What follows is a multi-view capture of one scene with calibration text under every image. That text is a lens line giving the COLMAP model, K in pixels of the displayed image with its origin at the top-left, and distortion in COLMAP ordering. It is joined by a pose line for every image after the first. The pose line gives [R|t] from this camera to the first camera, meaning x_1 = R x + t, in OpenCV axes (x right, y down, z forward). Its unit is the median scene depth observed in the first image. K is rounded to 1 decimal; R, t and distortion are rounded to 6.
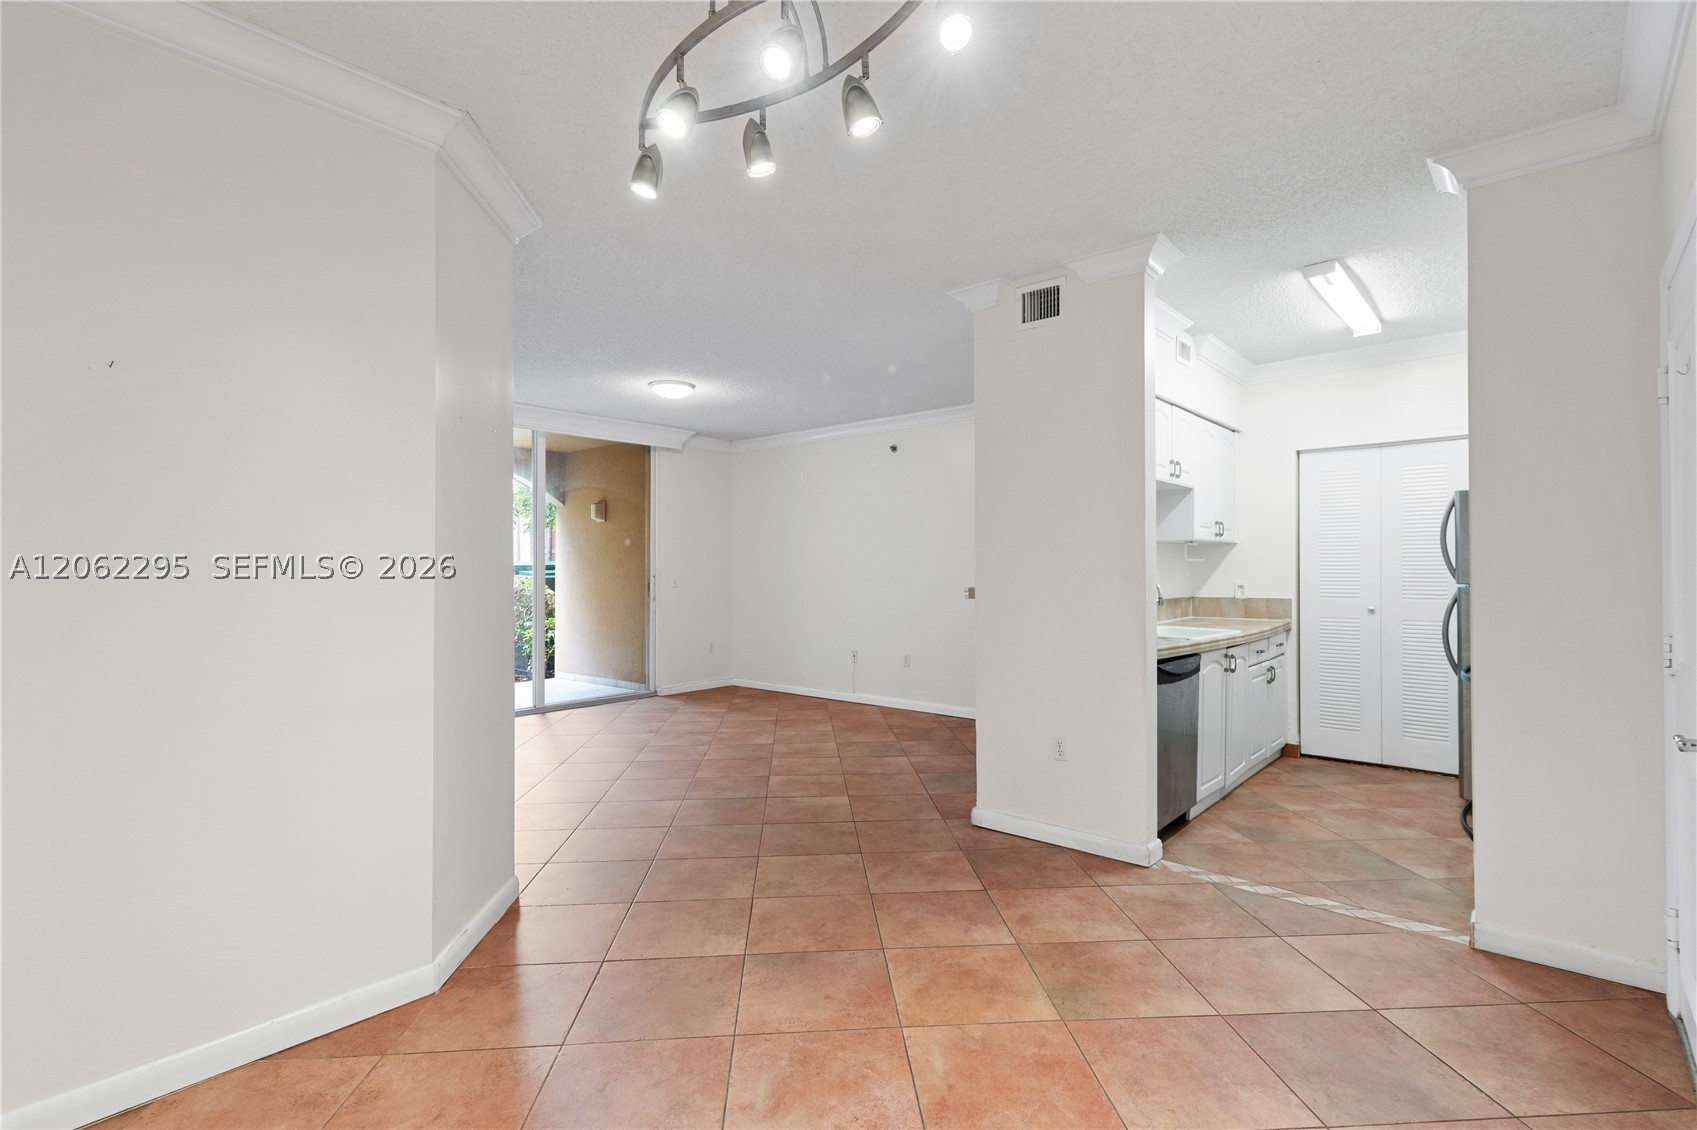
lens RADIAL K [[805.6, 0, 847.5], [0, 805.6, 565.7], [0, 0, 1]] dist [0.015426, -0.004506]
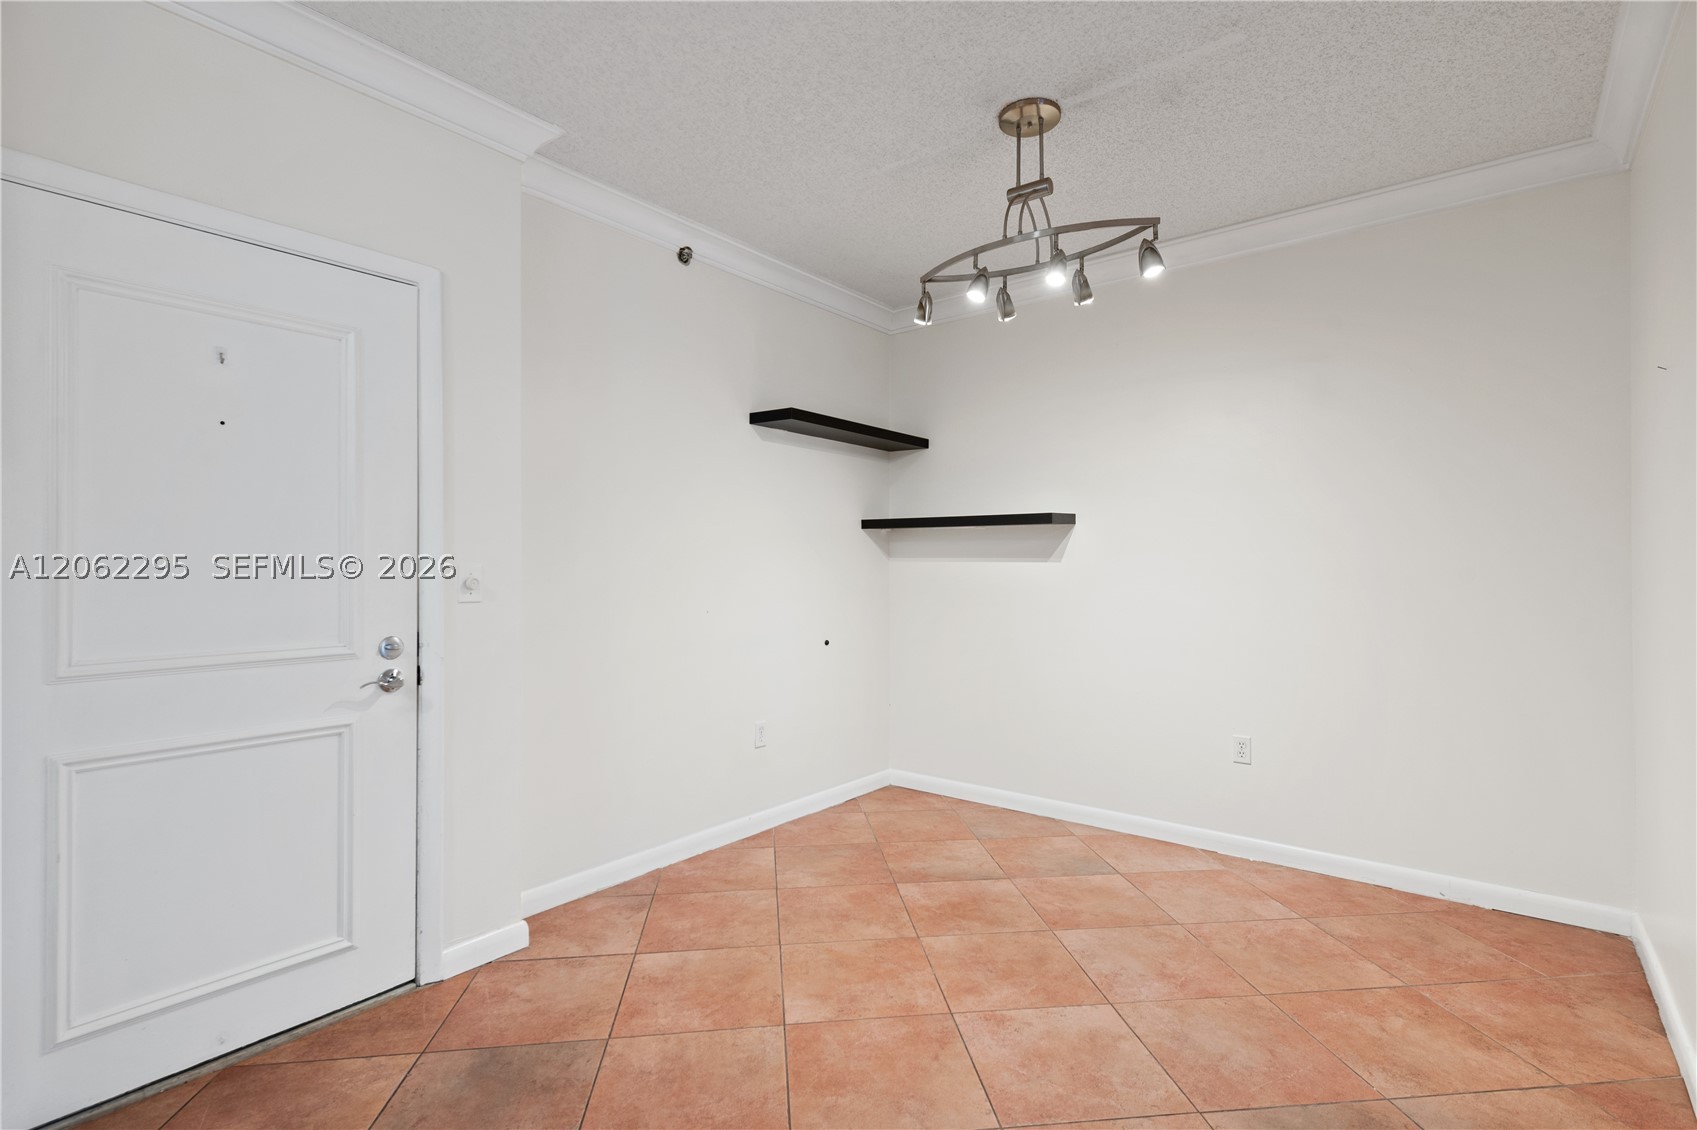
lens RADIAL K [[805.6, 0, 846.7], [0, 805.6, 567.1], [0, 0, 1]] dist [0.015426, -0.004506]
pose [[-0.999055, 0.004781, -0.043198, 0.109130], [0.005033, 0.999971, -0.005730, 0.012184], [0.043170, -0.005942, -0.999050, 0.785481]]
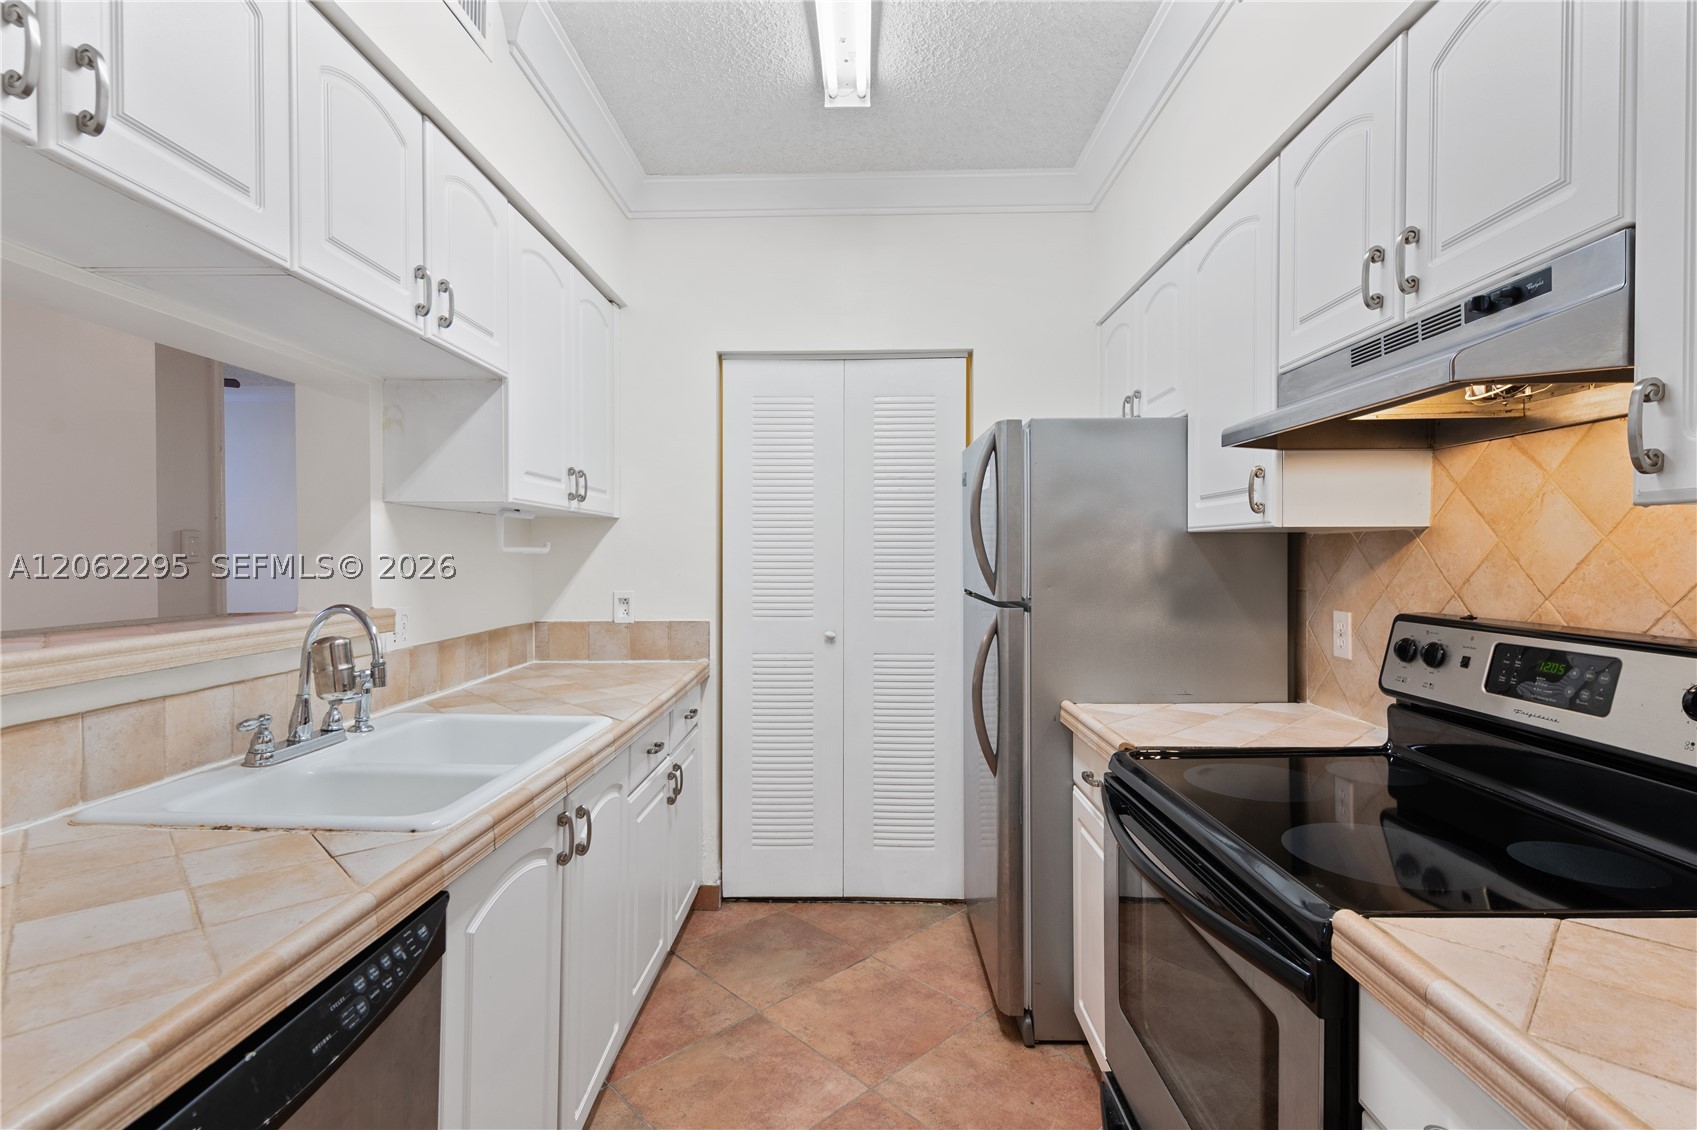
lens RADIAL K [[805.6, 0, 858.5], [0, 805.6, 564.0], [0, 0, 1]] dist [0.015426, -0.004506]
pose [[0.762564, -0.005204, 0.646892, 0.285606], [-0.004470, 0.999901, 0.013313, -0.006281], [-0.646897, -0.013044, 0.762466, 0.543539]]
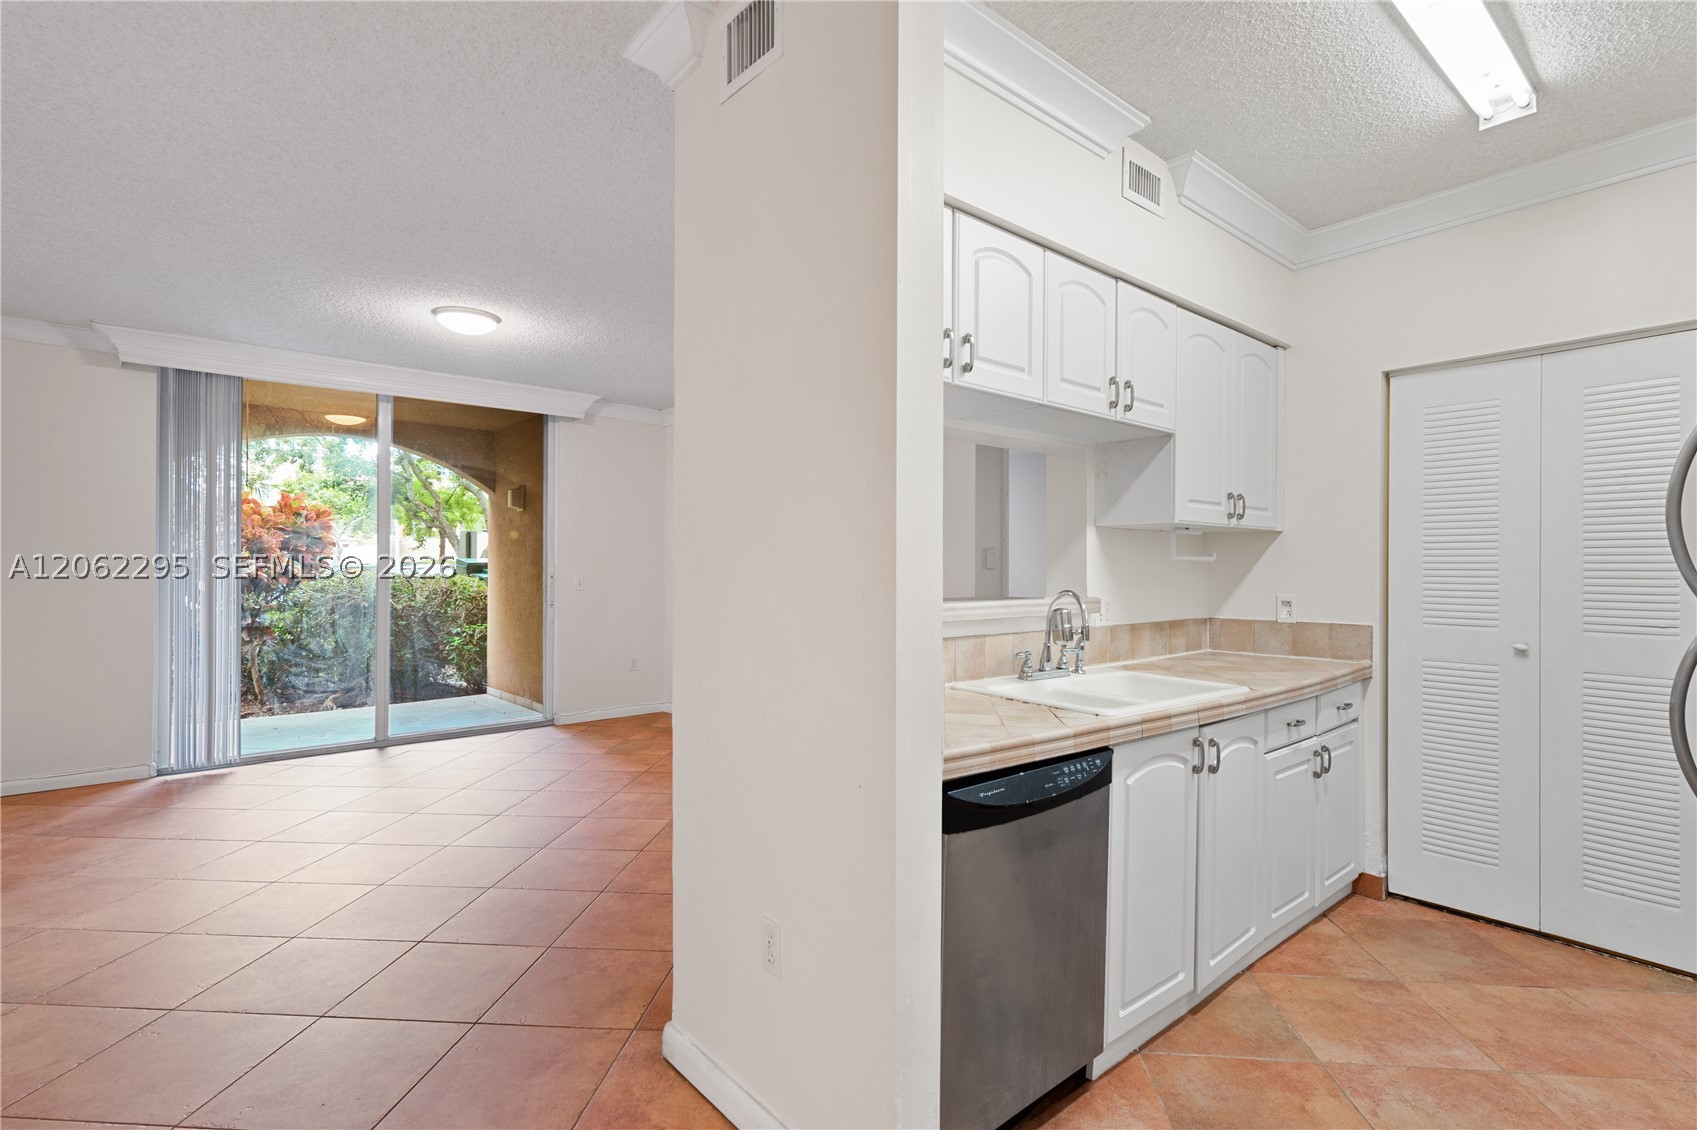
lens RADIAL K [[805.6, 0, 850.6], [0, 805.6, 565.7], [0, 0, 1]] dist [0.015426, -0.004506]
pose [[0.989091, 0.005671, -0.147195, 0.274789], [-0.005470, 0.999983, 0.001771, -0.001637], [0.147202, -0.000947, 0.989106, 0.383196]]
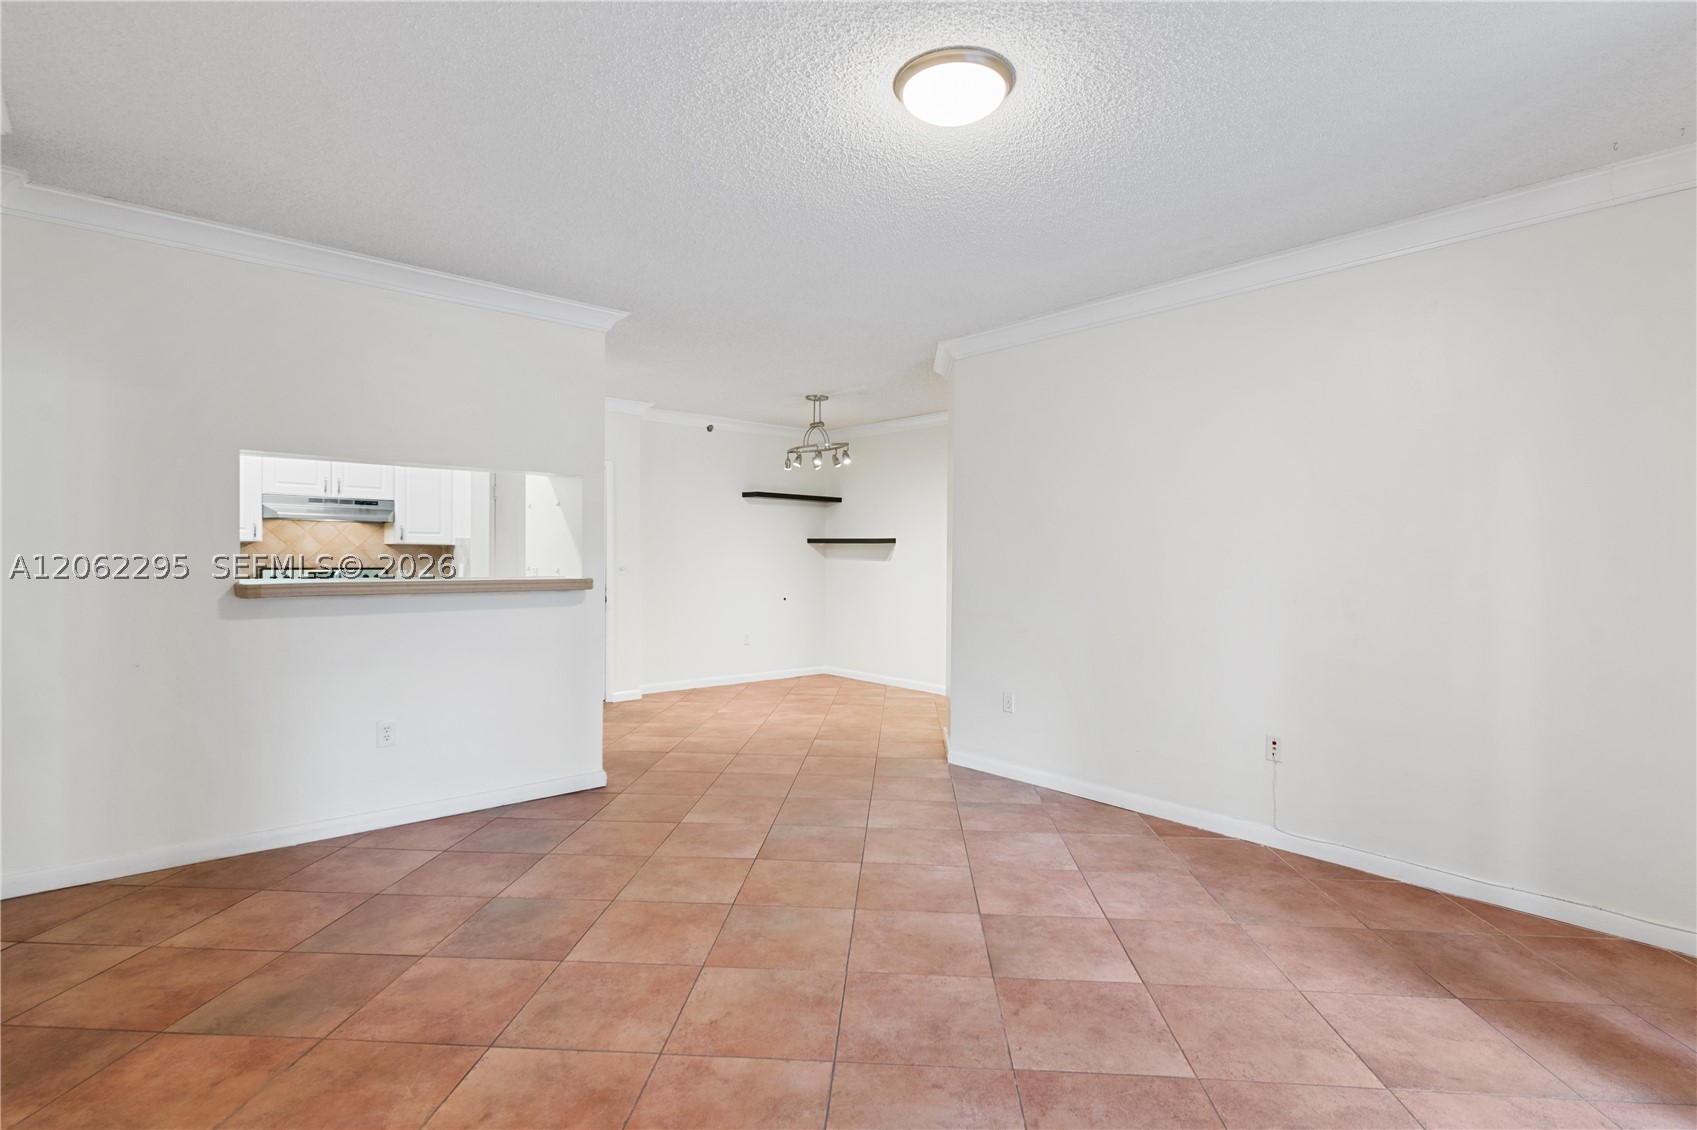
lens RADIAL K [[805.6, 0, 846.0], [0, 805.6, 565.2], [0, 0, 1]] dist [0.015426, -0.004506]
pose [[-0.991011, -0.006062, 0.133645, -0.257020], [-0.005311, 0.999968, 0.005974, 0.002203], [-0.133677, 0.005211, -0.991011, 1.621819]]
